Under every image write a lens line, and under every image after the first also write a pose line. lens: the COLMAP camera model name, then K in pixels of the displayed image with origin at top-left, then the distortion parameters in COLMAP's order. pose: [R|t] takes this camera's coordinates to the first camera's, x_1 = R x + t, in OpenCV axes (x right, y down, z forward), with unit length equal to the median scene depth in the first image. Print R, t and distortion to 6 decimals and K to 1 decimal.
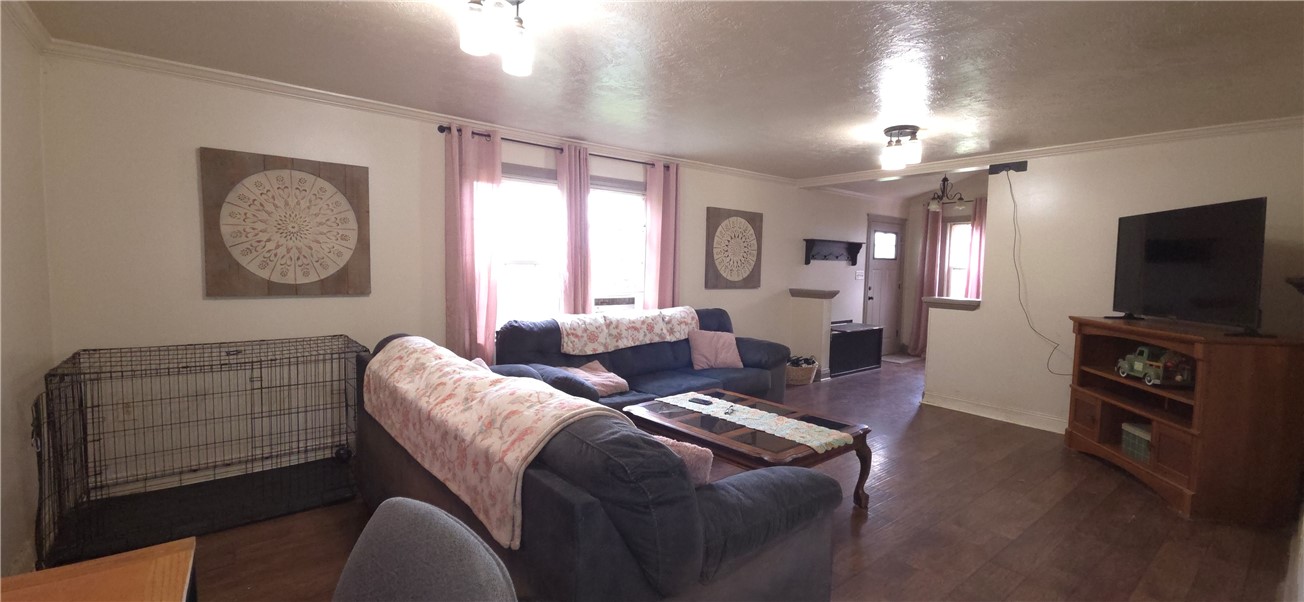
lens RADIAL K [[536.7, 0, 654.2], [0, 536.7, 302.5], [0, 0, 1]] dist [0.001873, -0.000228]
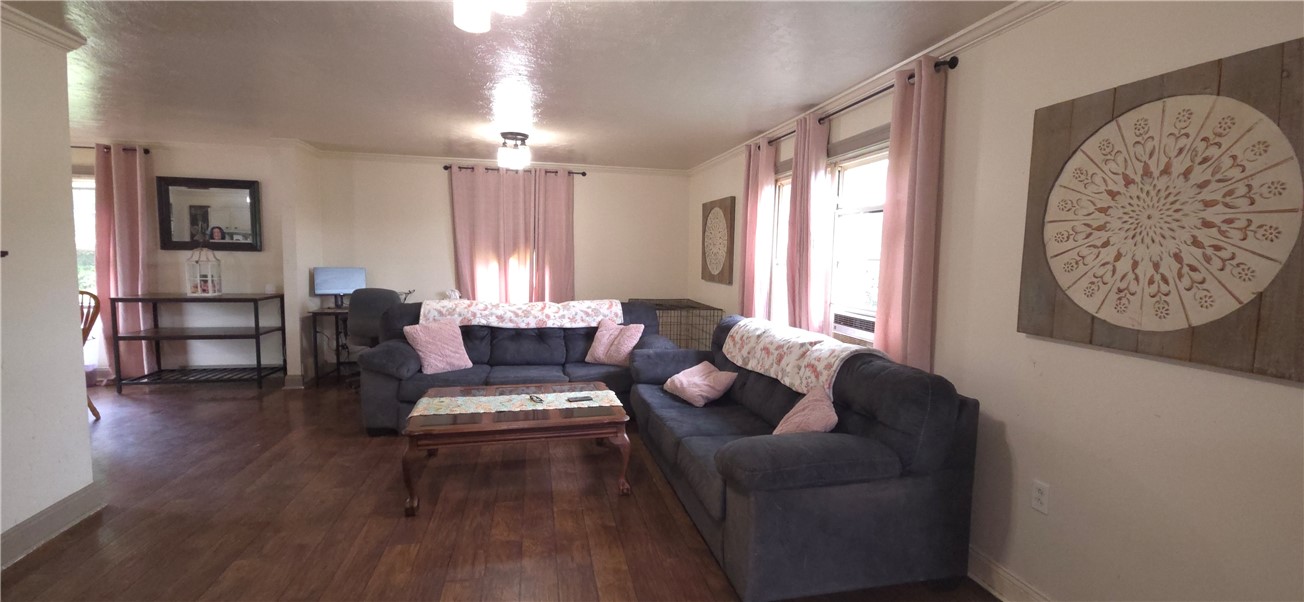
lens RADIAL K [[536.7, 0, 652.4], [0, 536.7, 299.8], [0, 0, 1]] dist [0.001873, -0.000228]
pose [[-0.447542, 0.043147, -0.893221, 0.541751], [-0.095522, 0.990814, 0.095722, -0.060507], [0.889146, 0.128162, -0.439310, 0.927172]]
